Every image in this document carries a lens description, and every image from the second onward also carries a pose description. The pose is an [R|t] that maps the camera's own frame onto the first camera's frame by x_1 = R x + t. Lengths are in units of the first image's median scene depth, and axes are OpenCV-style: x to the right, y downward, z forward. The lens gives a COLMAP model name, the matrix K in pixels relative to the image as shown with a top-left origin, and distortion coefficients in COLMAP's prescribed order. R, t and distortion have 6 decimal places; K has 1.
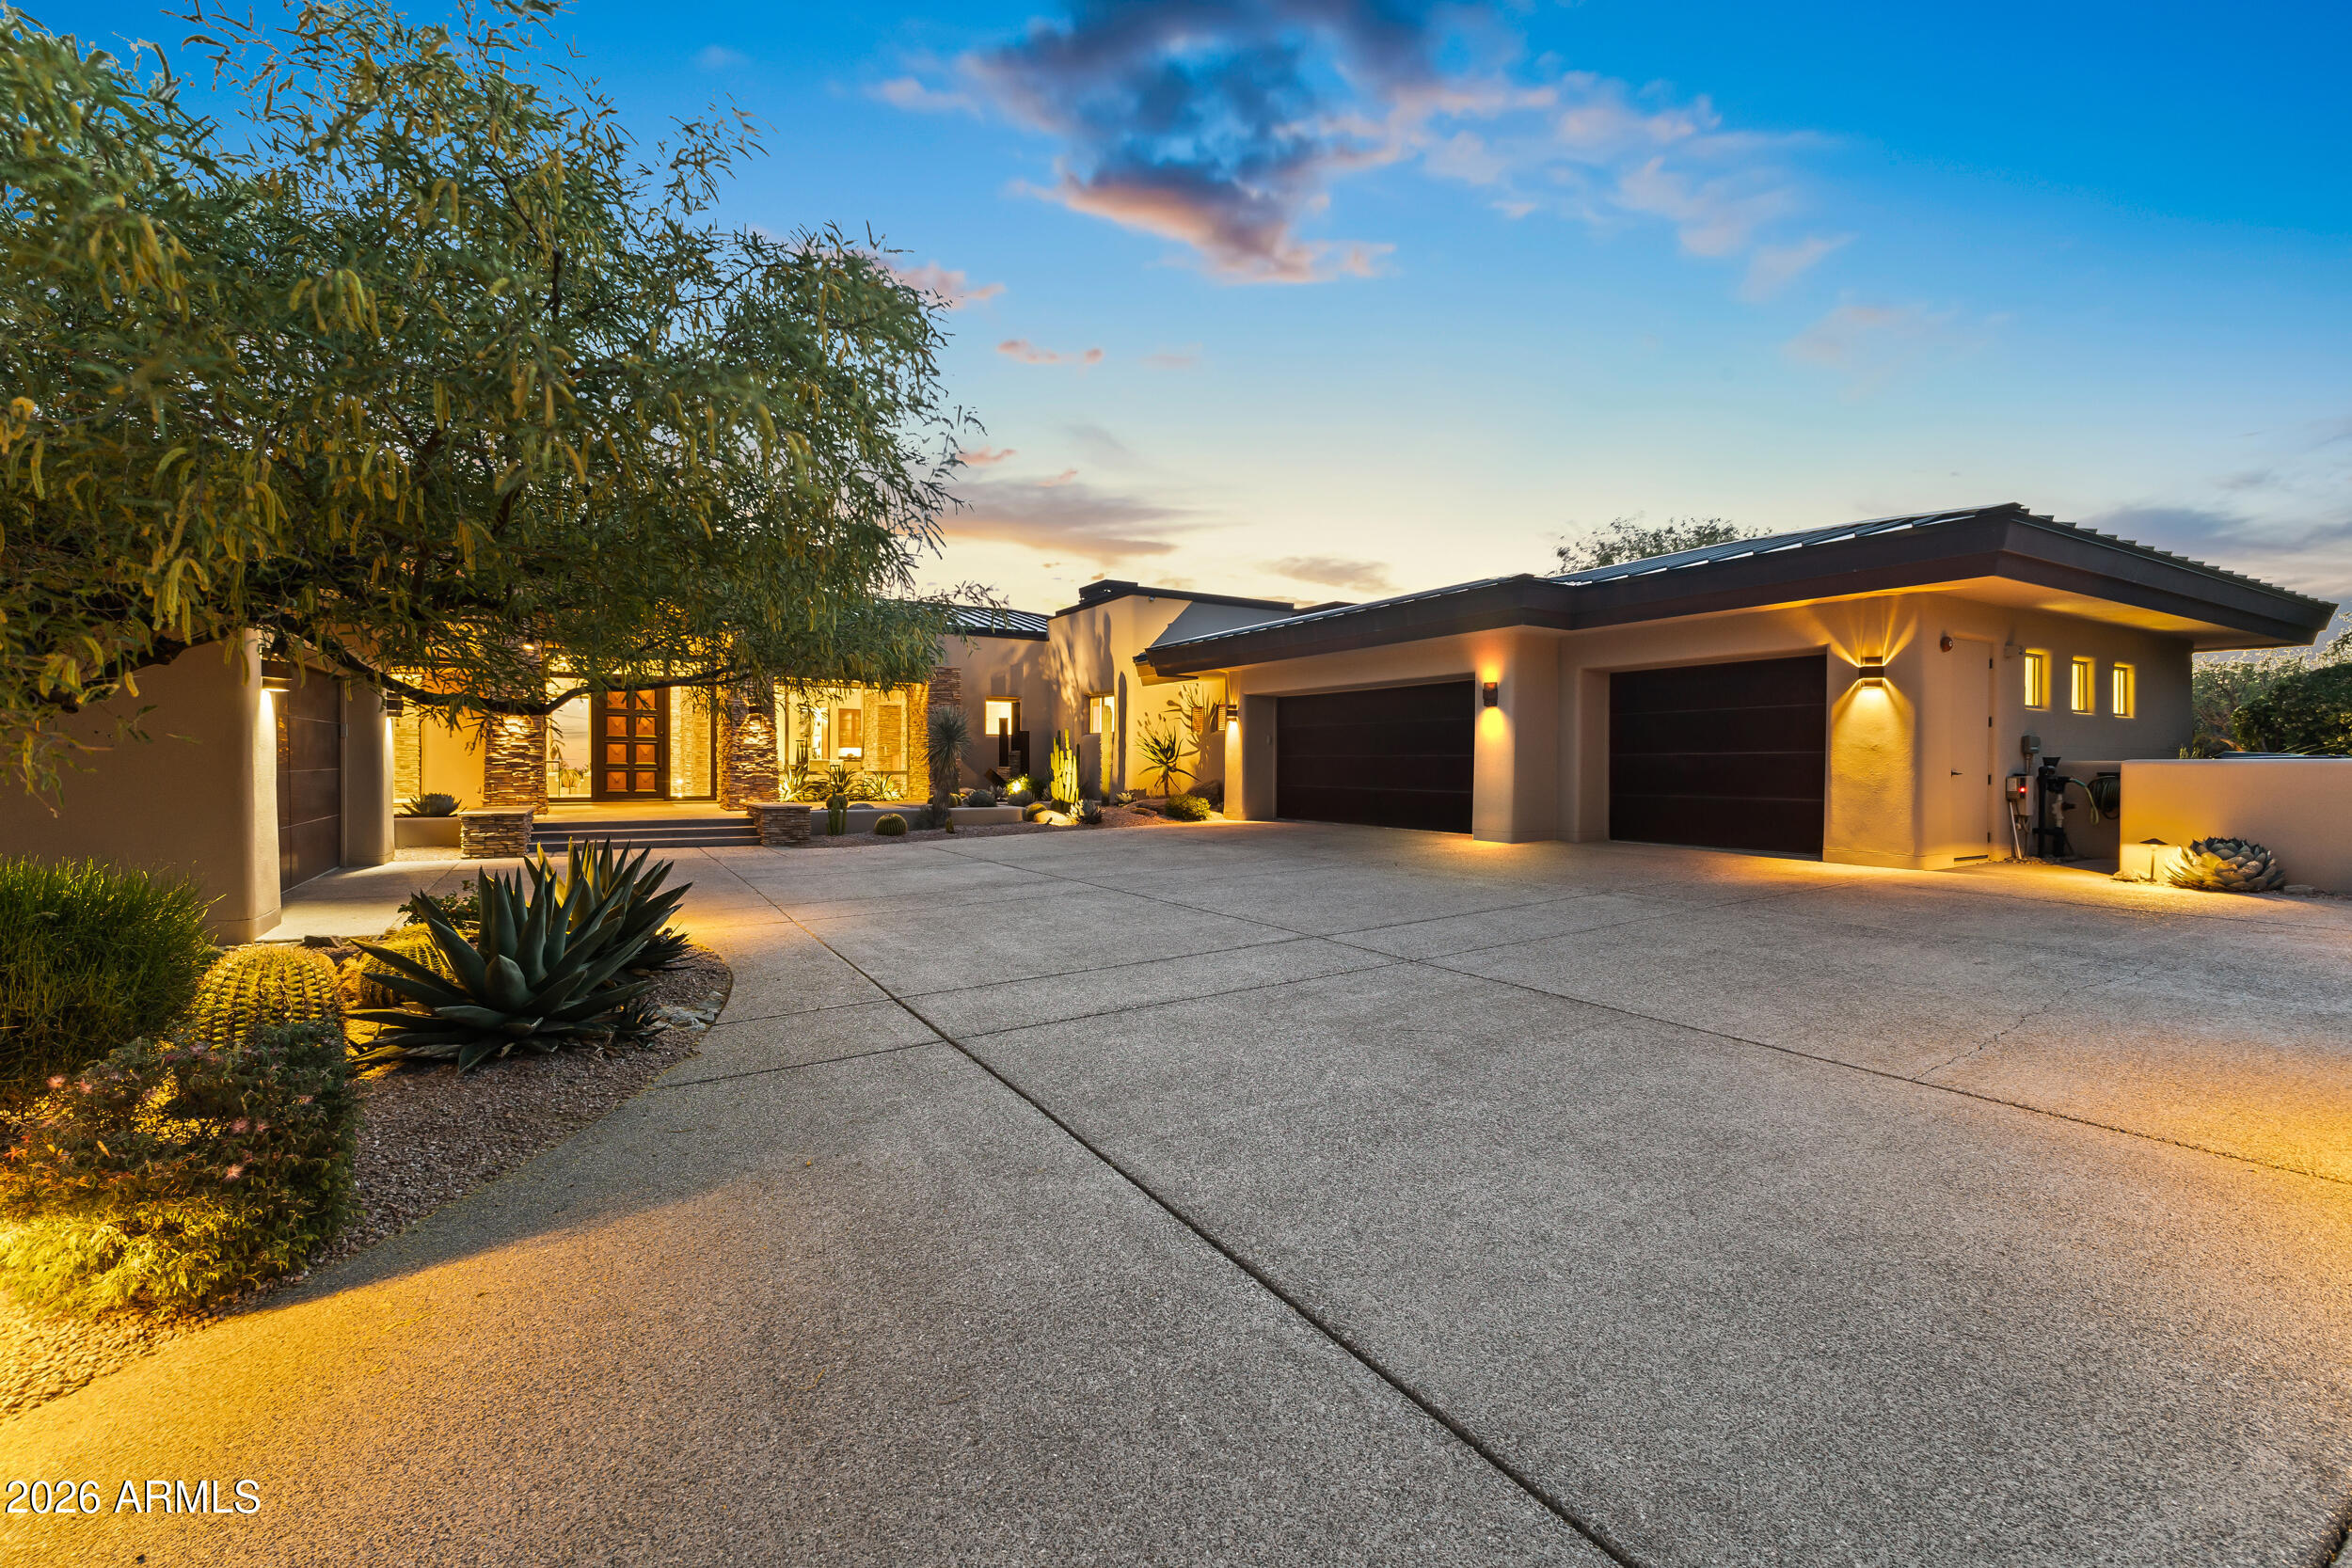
lens RADIAL K [[1000.1, 0, 1160.0], [0, 1000.1, 774.2], [0, 0, 1]] dist [0.009966, 0.000273]
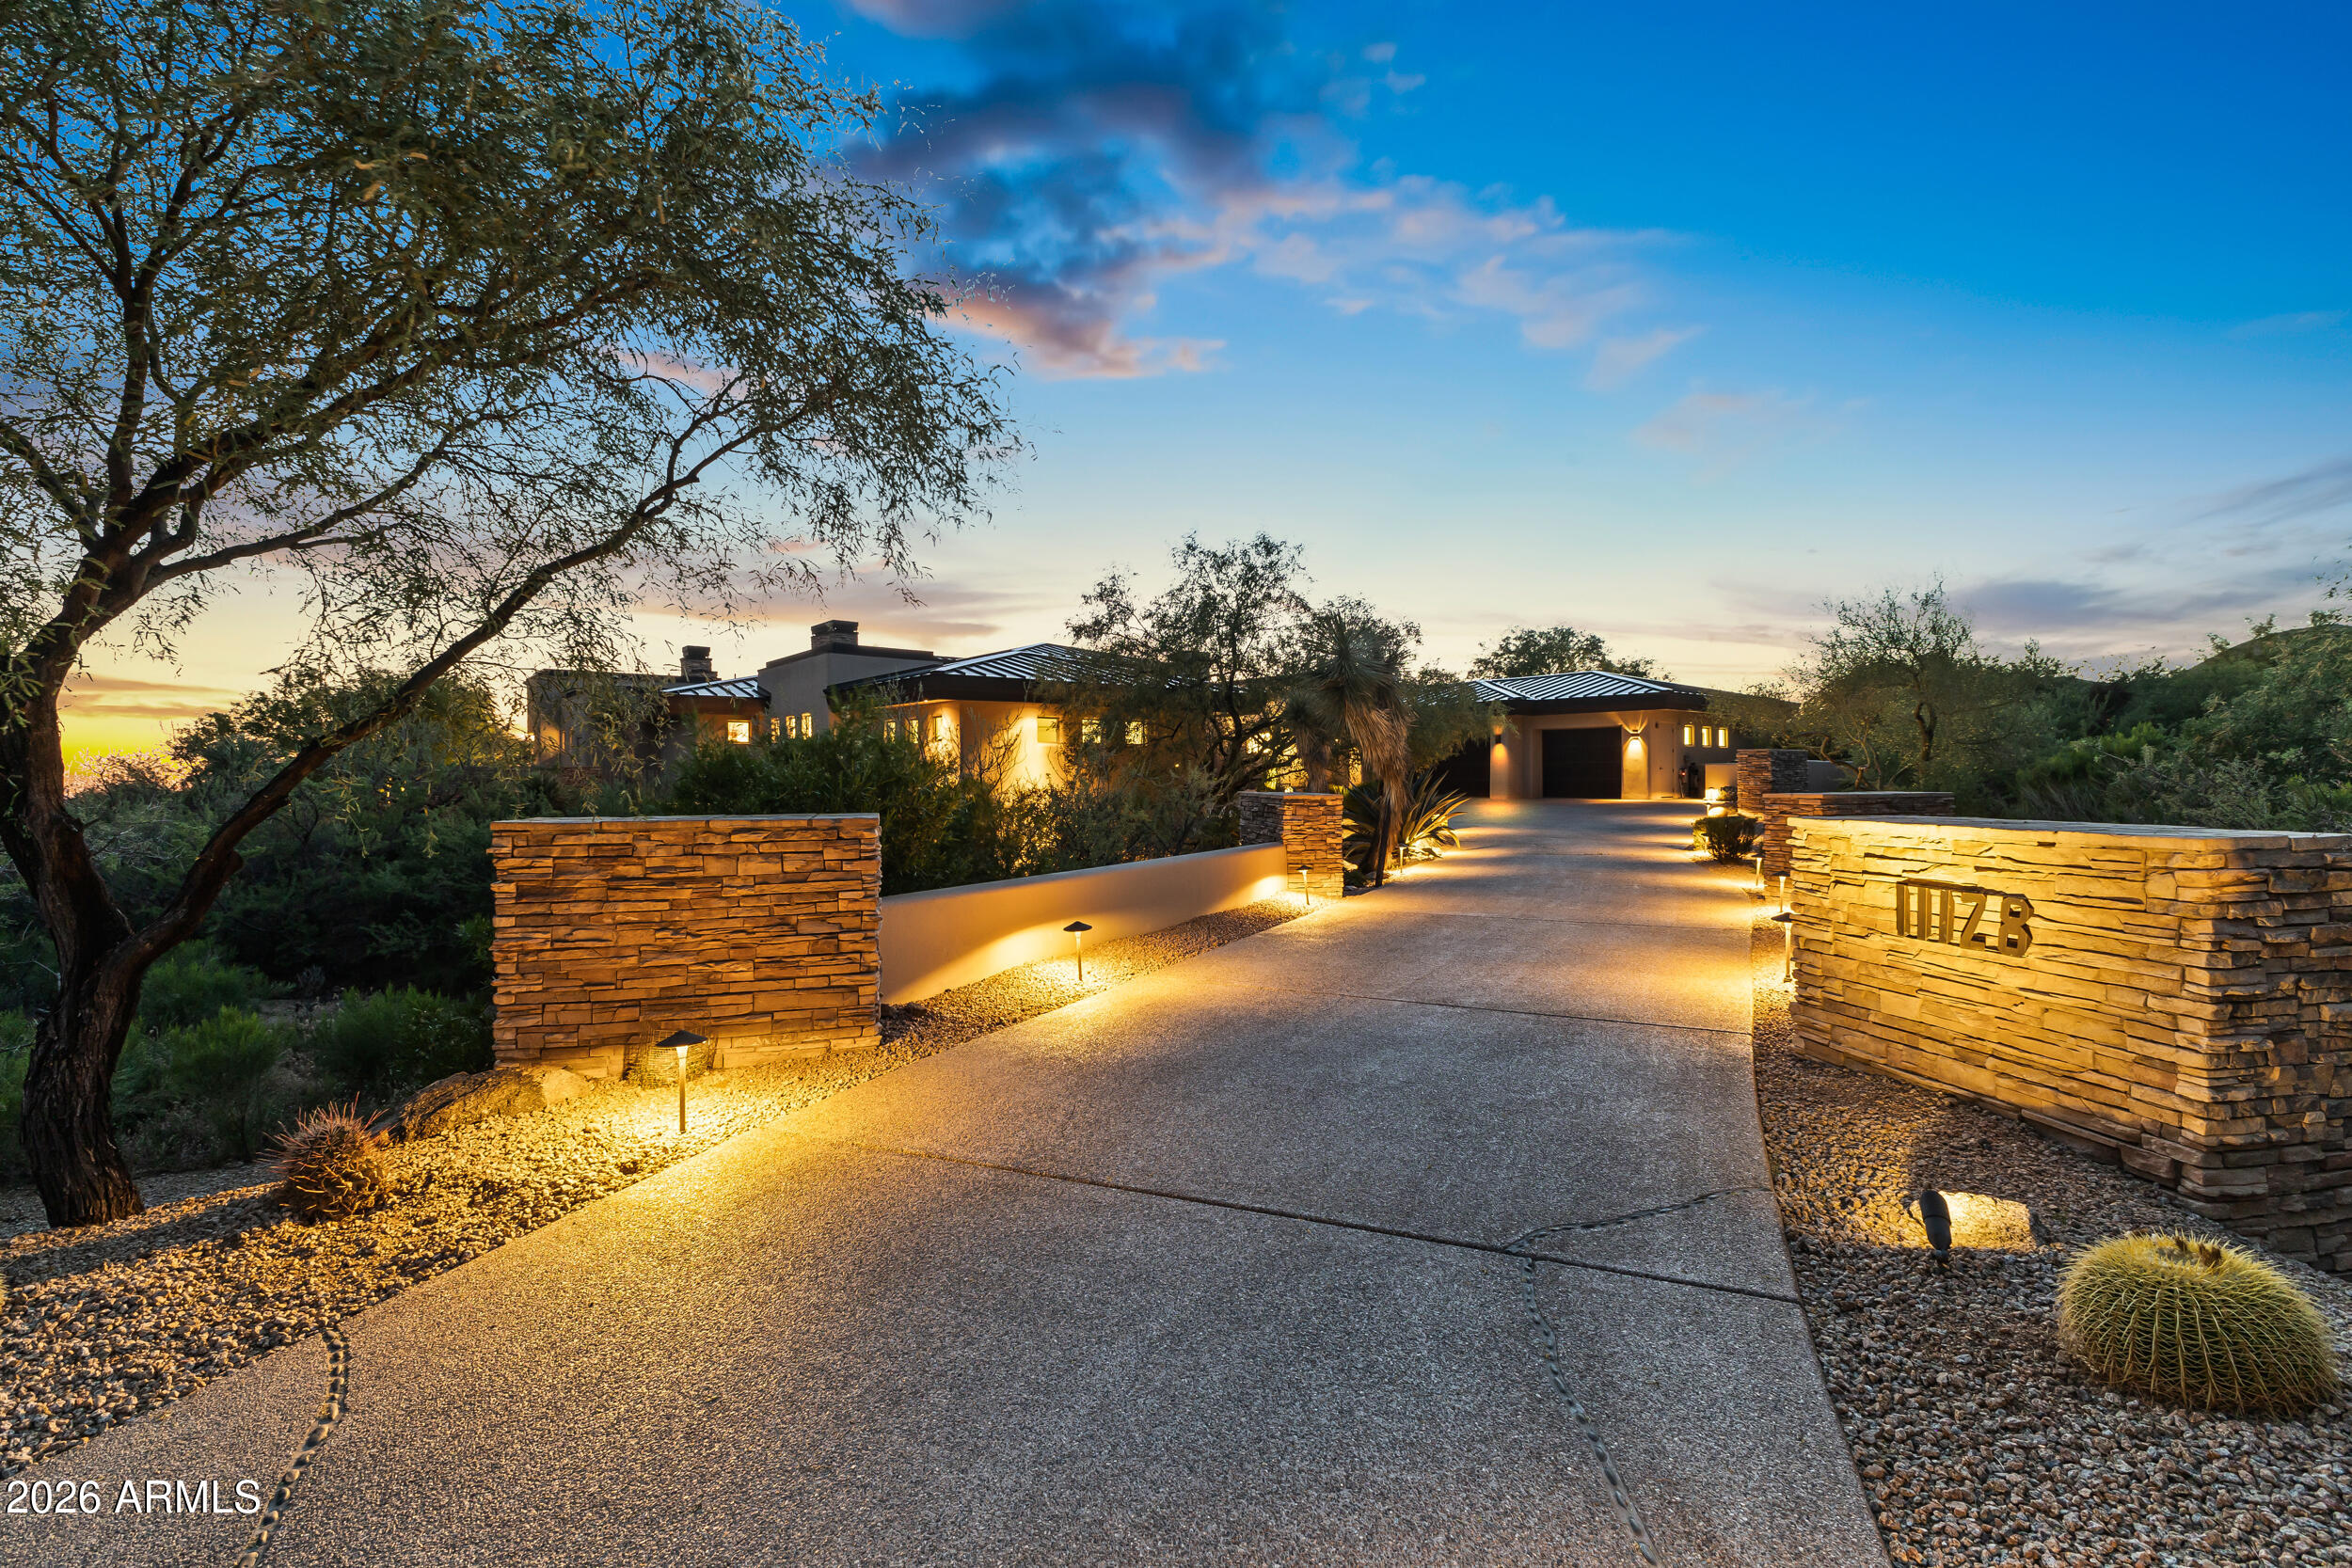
lens RADIAL K [[1018.7, 0, 1170.8], [0, 1018.7, 767.0], [0, 0, 1]] dist [0.003756, 0.000007]
pose [[0.984967, -0.007818, 0.172566, -0.603507], [0.010846, 0.999803, -0.016612, 0.015361], [-0.172402, 0.018234, 0.984858, -0.893612]]
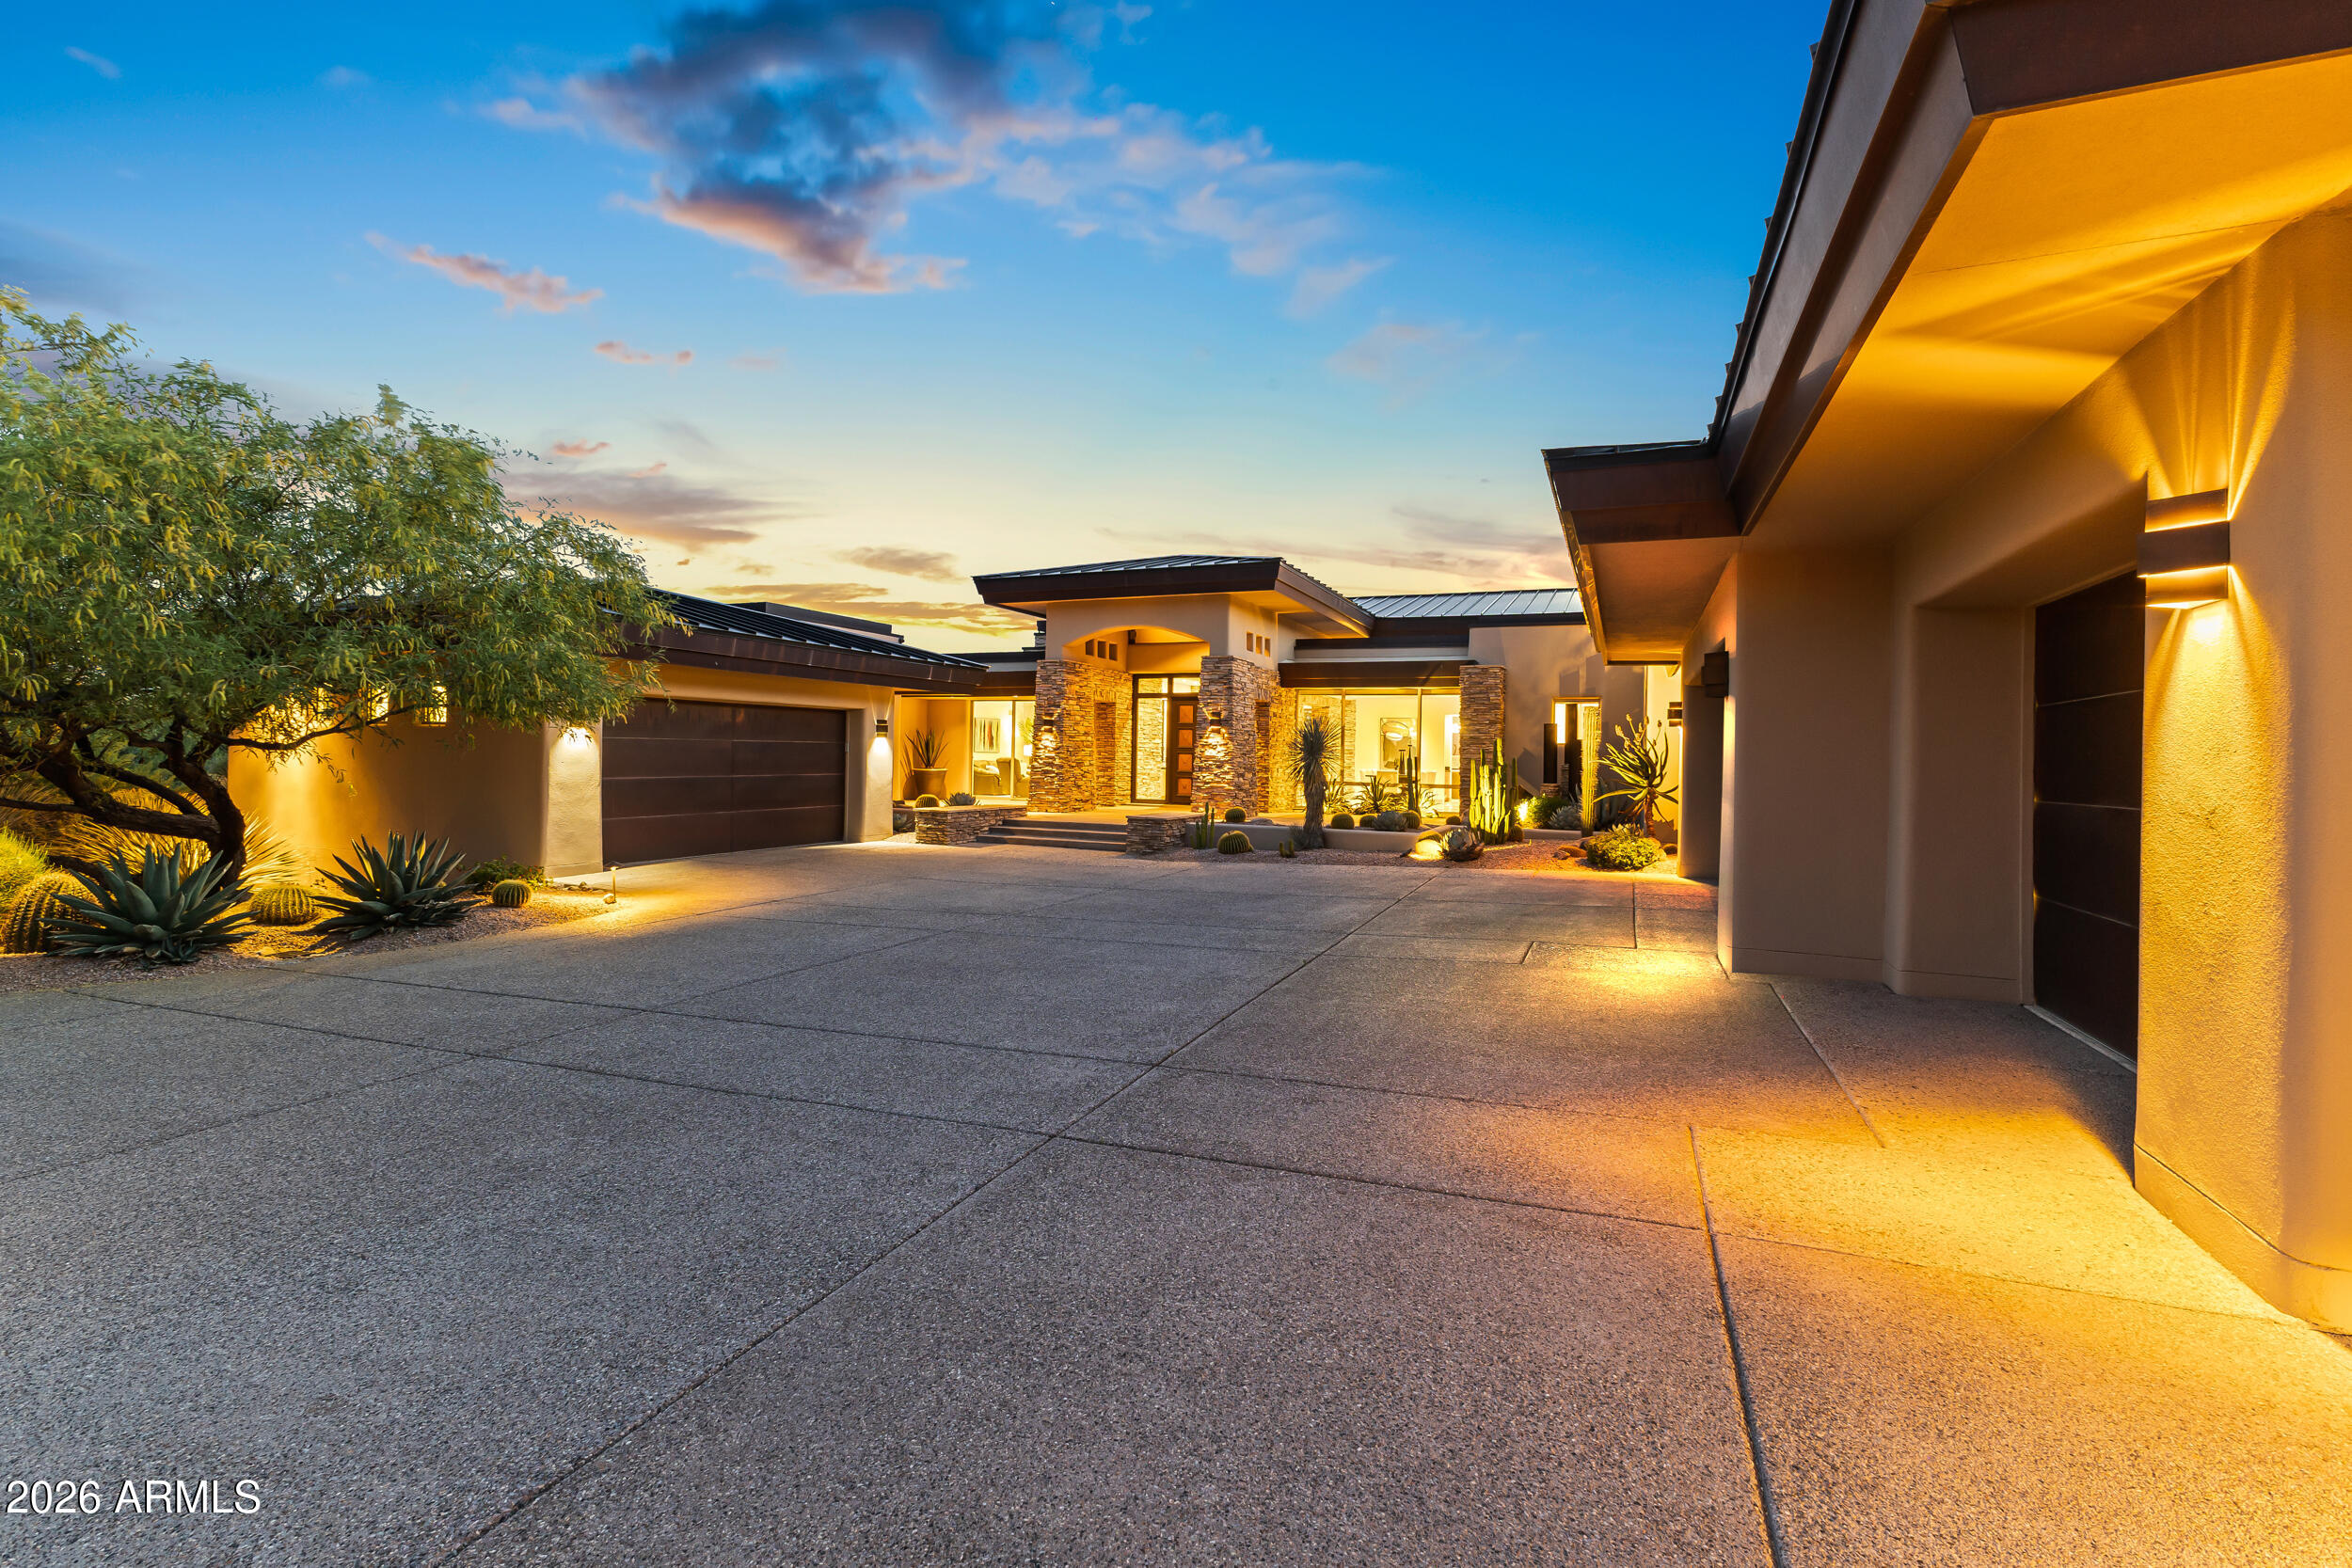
lens RADIAL K [[1018.7, 0, 1170.8], [0, 1018.7, 767.0], [0, 0, 1]] dist [0.003756, 0.000007]
pose [[0.594296, 0.015759, -0.804092, 0.420629], [-0.024010, 0.999710, 0.001847, -0.018905], [0.803888, 0.018208, 0.594502, 0.329069]]
